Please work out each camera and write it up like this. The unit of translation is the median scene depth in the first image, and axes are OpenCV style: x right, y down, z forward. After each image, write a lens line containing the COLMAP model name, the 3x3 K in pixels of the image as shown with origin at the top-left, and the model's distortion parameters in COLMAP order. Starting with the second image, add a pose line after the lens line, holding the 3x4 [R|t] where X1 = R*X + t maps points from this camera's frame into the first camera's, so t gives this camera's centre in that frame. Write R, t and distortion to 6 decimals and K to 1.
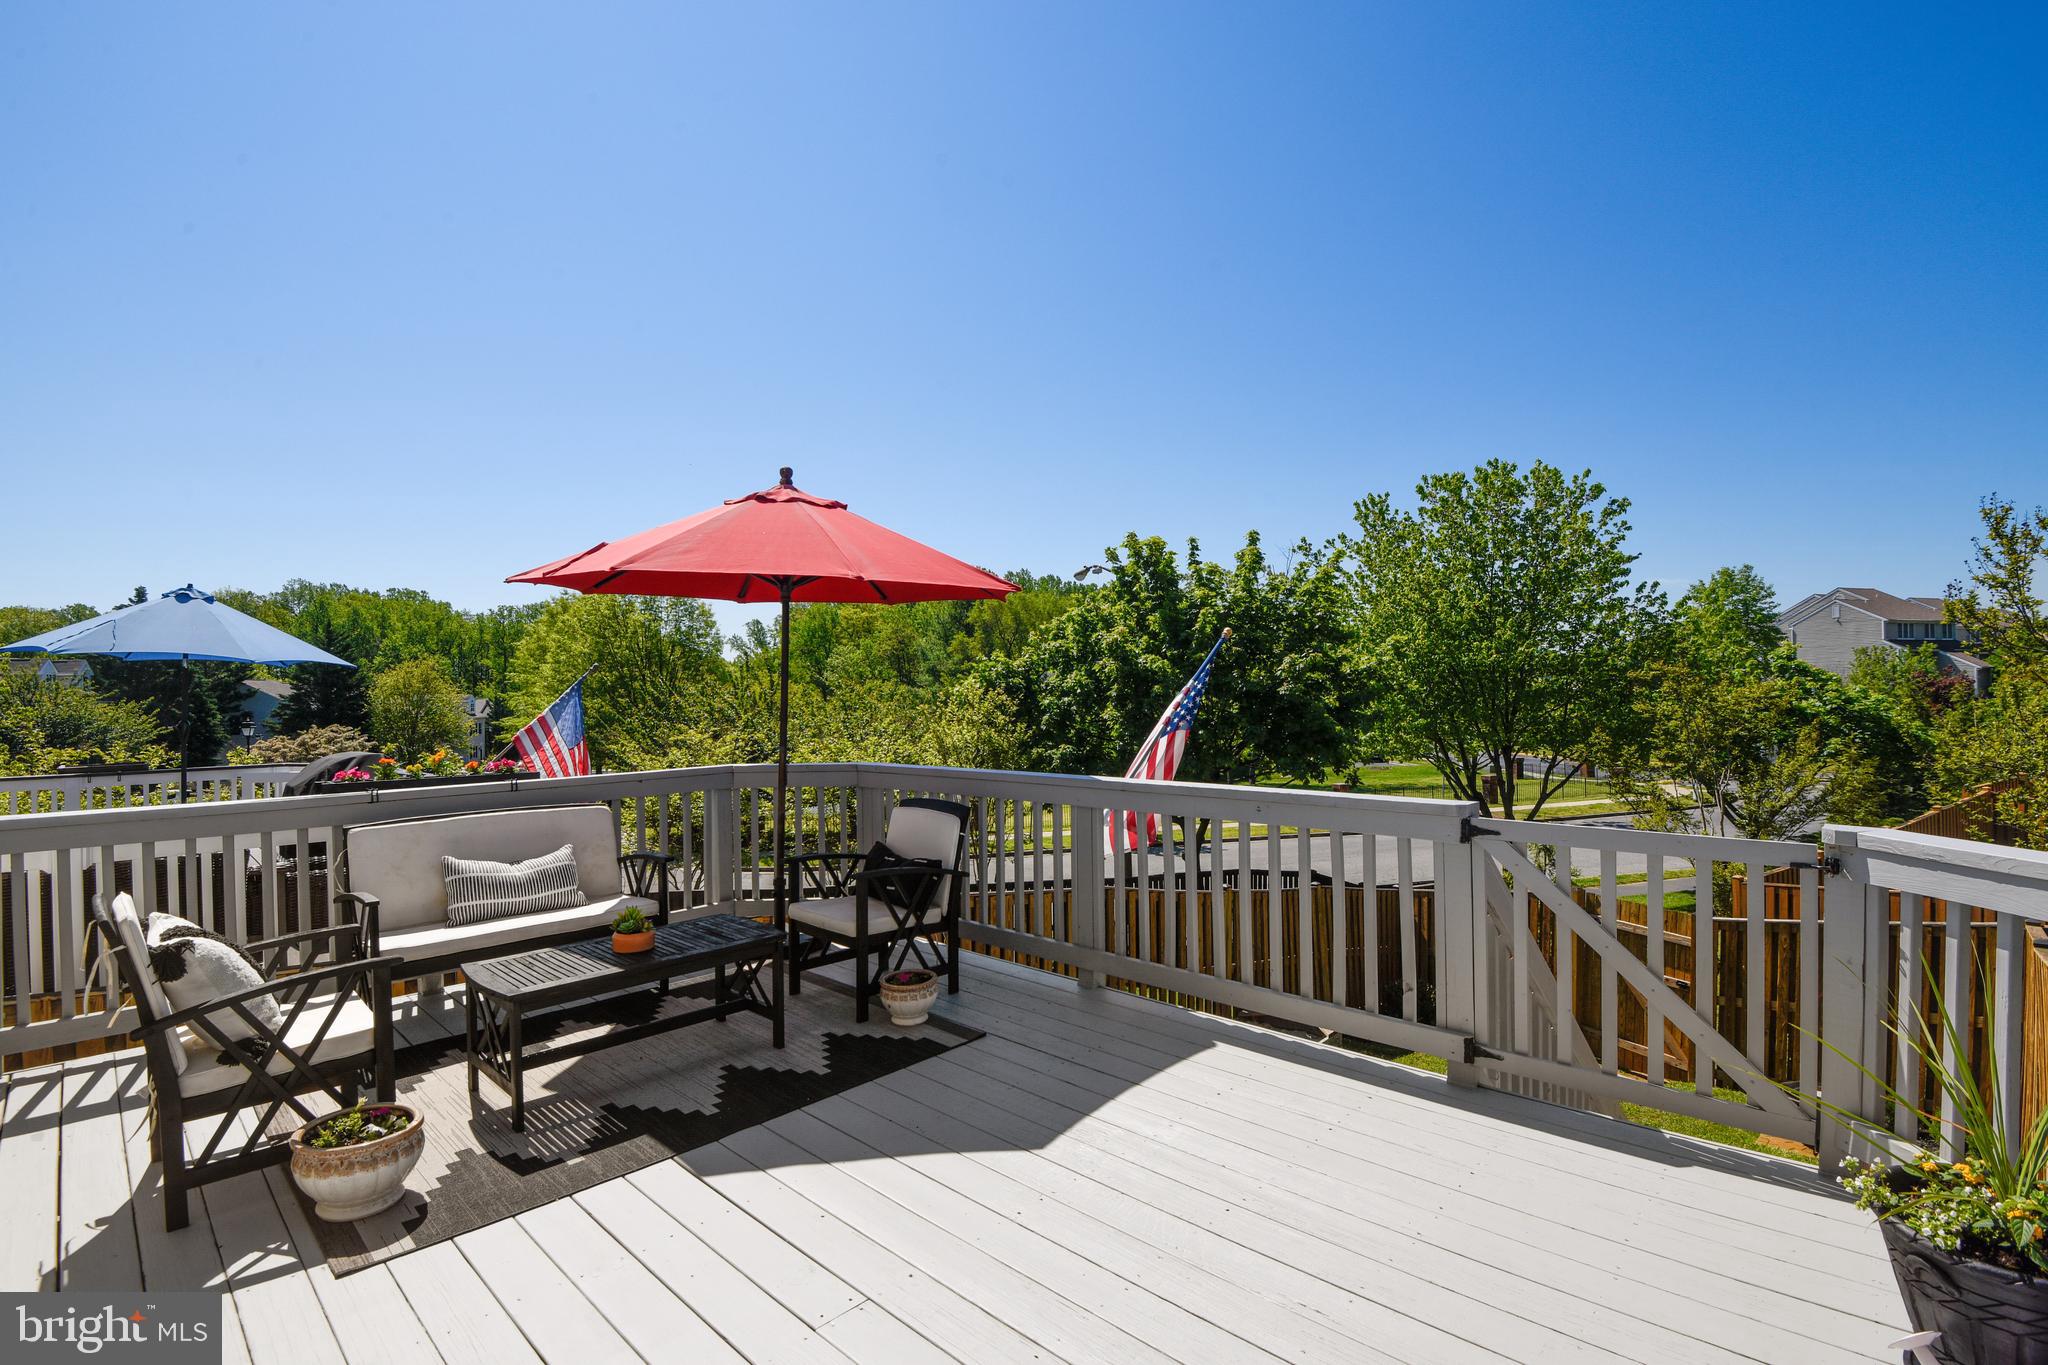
lens RADIAL K [[944.4, 0, 1039.1], [0, 944.4, 692.8], [0, 0, 1]] dist [-0.000146, -0.033296]
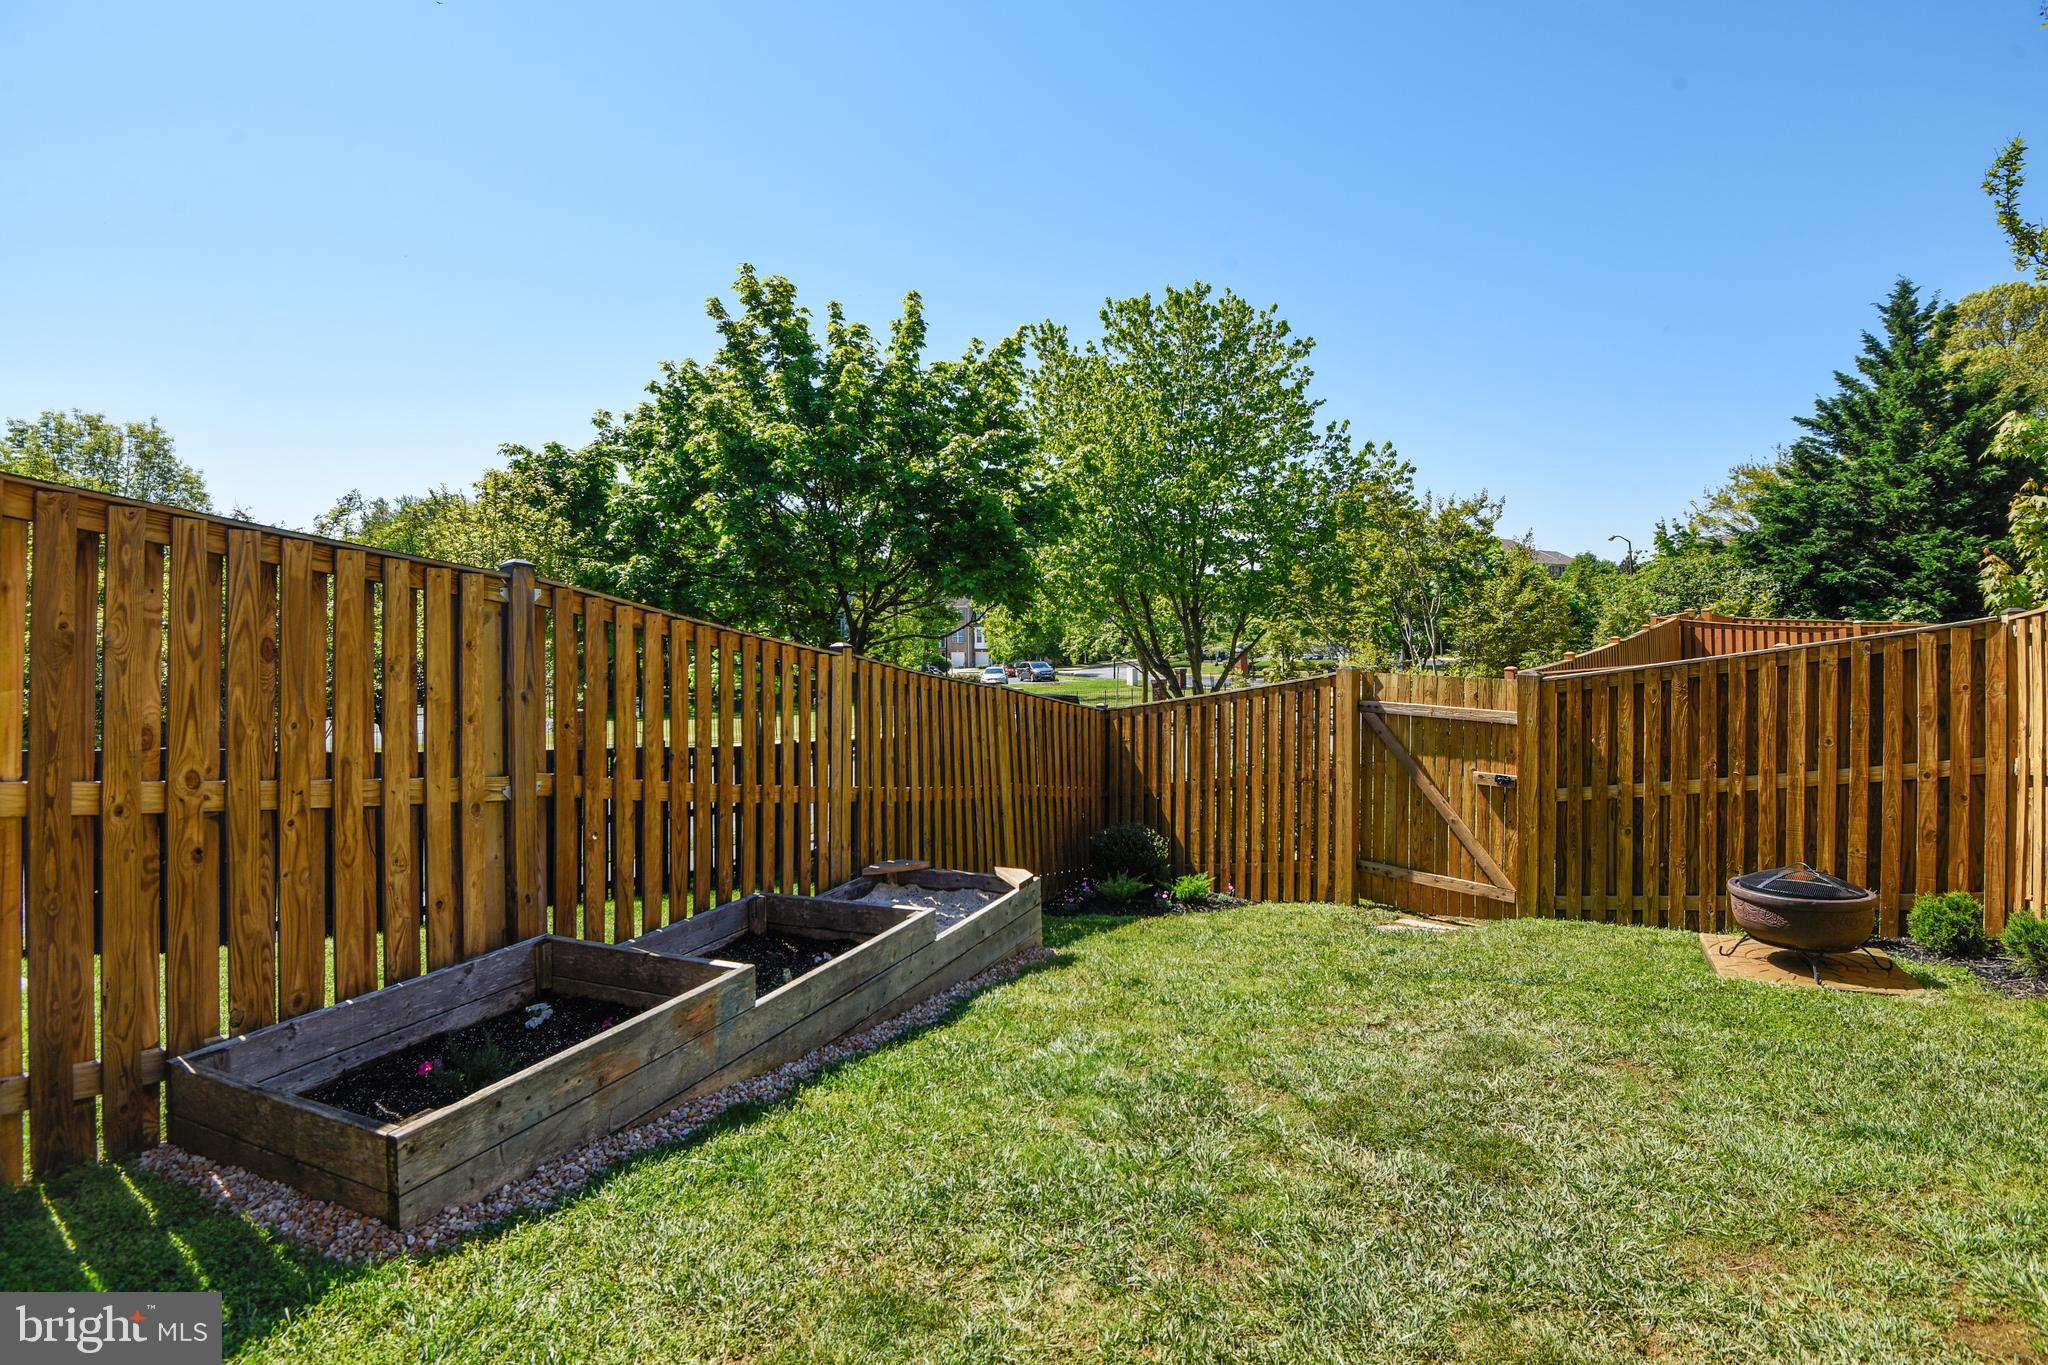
lens RADIAL K [[988.1, 0, 1038.5], [0, 988.1, 601.8], [0, 0, 1]] dist [-0.001875, -0.028285]
pose [[0.943138, 0.012565, 0.332164, 0.058229], [-0.001999, 0.999482, -0.032130, 0.104699], [-0.332396, 0.029639, 0.942674, 0.212778]]
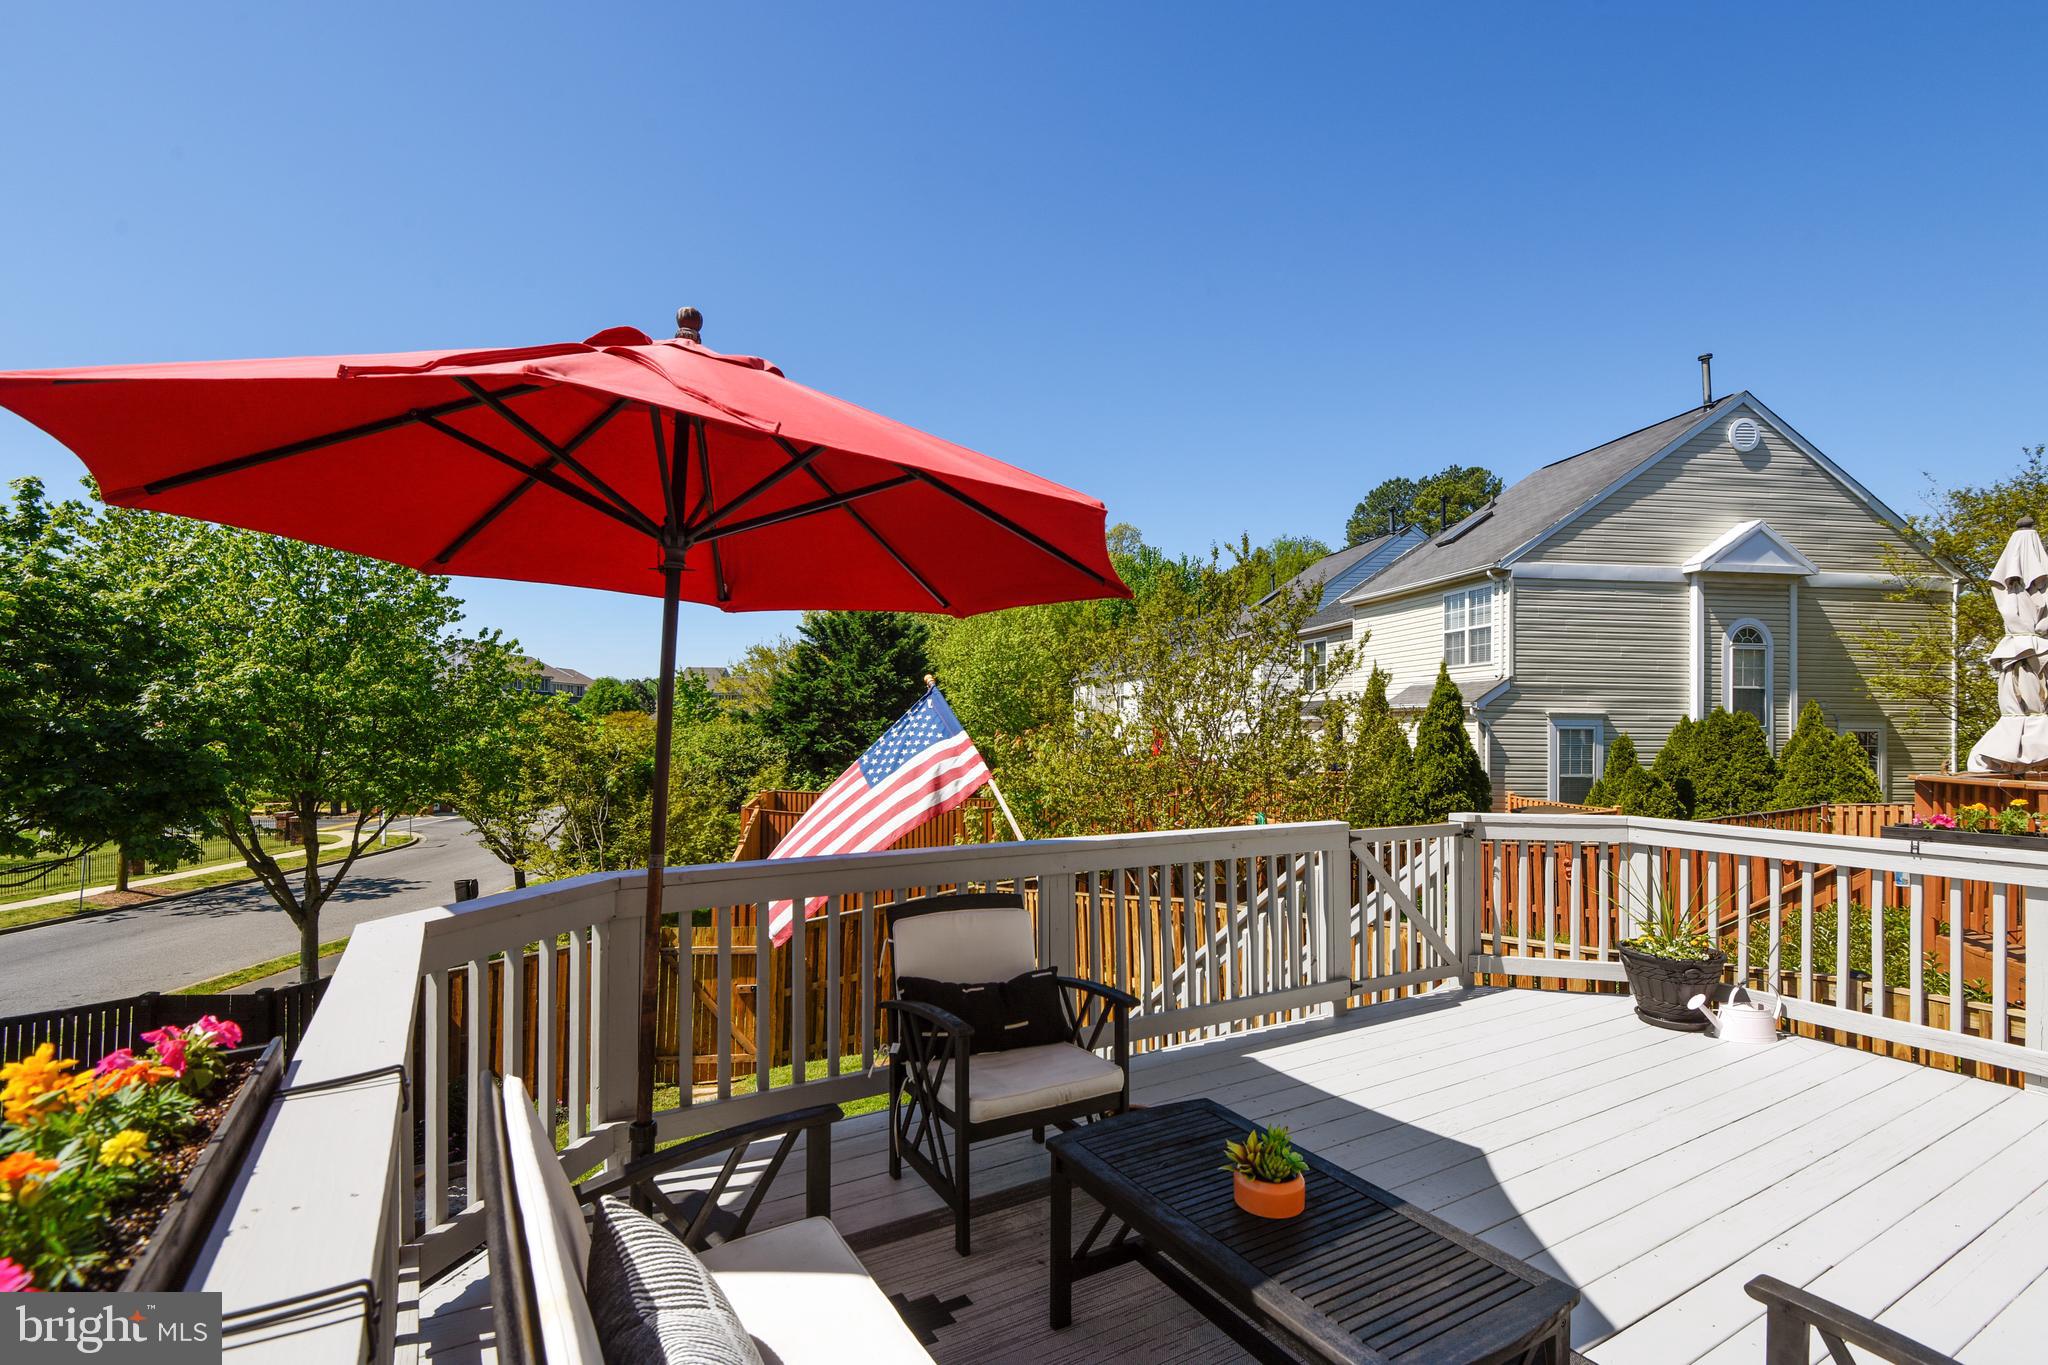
lens RADIAL K [[951.0, 0, 1024.0], [0, 951.0, 682.5], [0, 0, 1]] dist [0.000942, -0.000051]
pose [[0.287788, 0.056450, 0.956029, -0.187404], [-0.003552, 0.998317, -0.057878, -0.001144], [-0.957687, 0.013261, 0.287505, 0.173989]]
